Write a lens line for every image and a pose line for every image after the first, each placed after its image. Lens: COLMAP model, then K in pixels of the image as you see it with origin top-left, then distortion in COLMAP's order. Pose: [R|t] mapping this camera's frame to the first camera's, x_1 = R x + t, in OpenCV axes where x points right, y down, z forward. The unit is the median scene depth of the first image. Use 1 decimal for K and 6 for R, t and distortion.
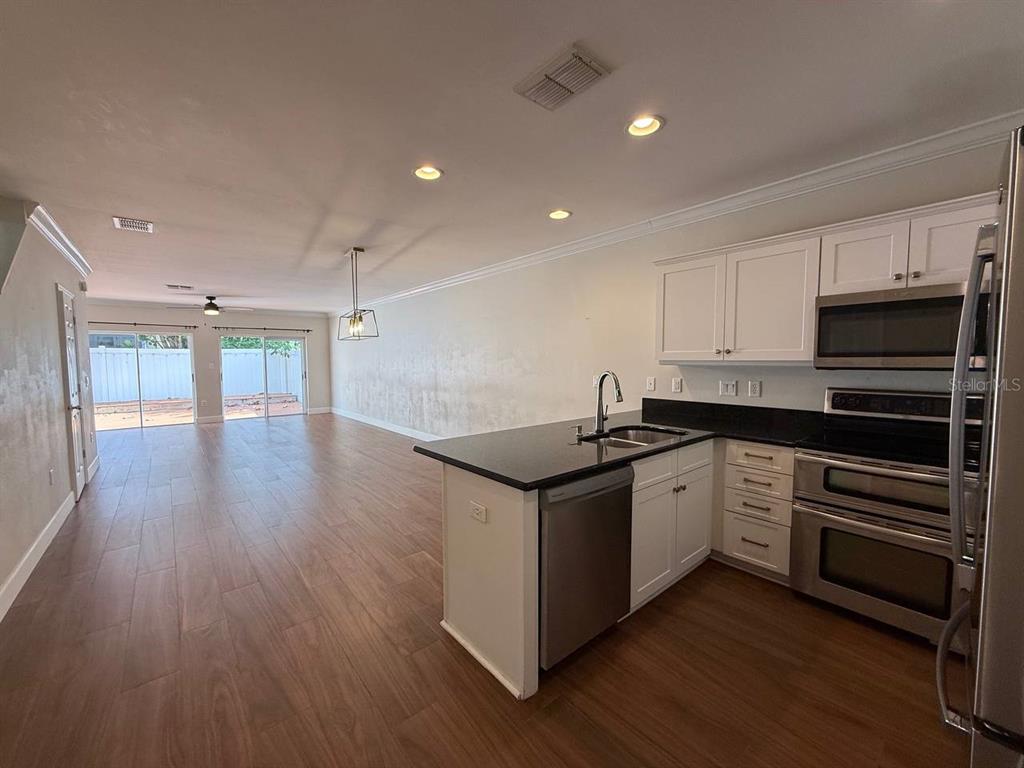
lens RADIAL K [[407.1, 0, 509.8], [0, 407.1, 383.7], [0, 0, 1]] dist [-0.002135, 0.000514]
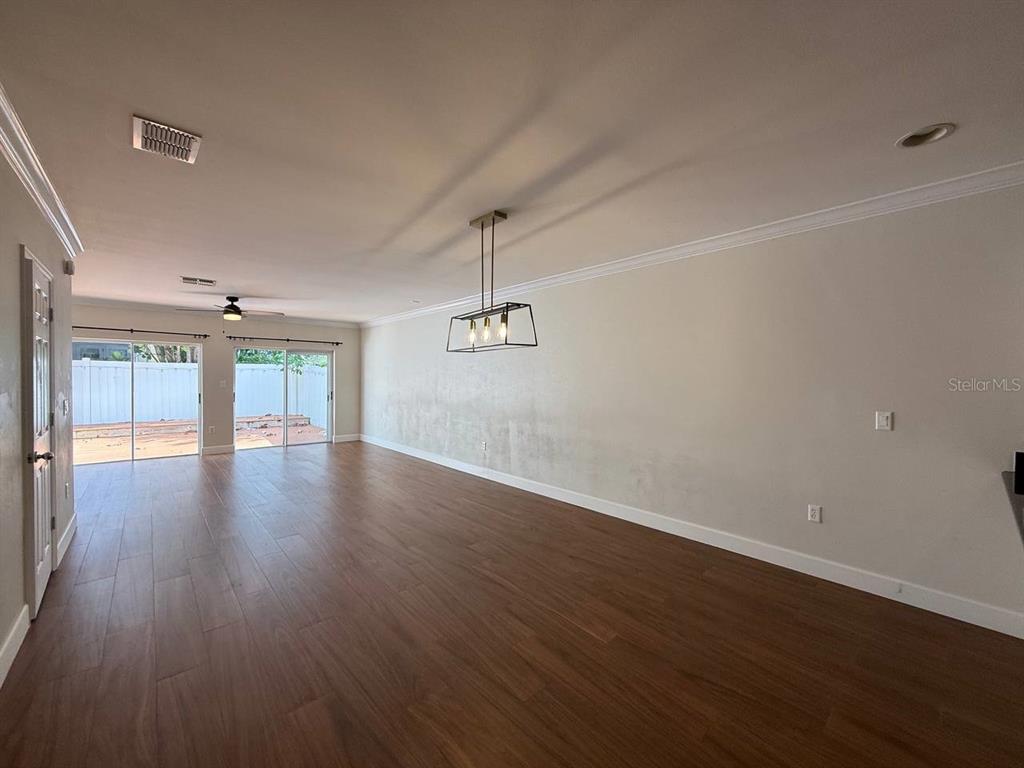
lens RADIAL K [[407.1, 0, 511.2], [0, 407.1, 383.0], [0, 0, 1]] dist [-0.002135, 0.000514]
pose [[0.999597, 0.012647, 0.025413, -0.421085], [-0.011382, 0.998717, -0.049337, -0.028482], [-0.026004, 0.049028, 0.998459, 0.404515]]
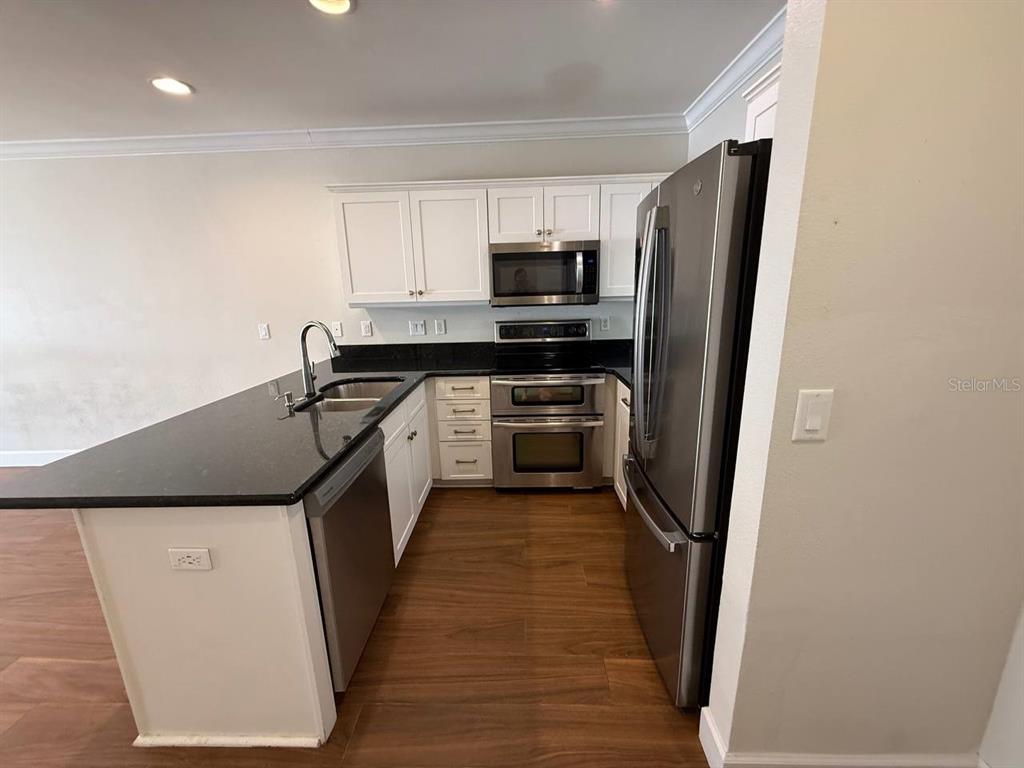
lens RADIAL K [[407.1, 0, 511.0], [0, 407.1, 384.8], [0, 0, 1]] dist [-0.002135, 0.000514]
pose [[0.661974, -0.184387, 0.726493, -0.072879], [0.068304, 0.980076, 0.186510, -0.020011], [-0.746408, -0.073842, 0.661379, 0.096946]]
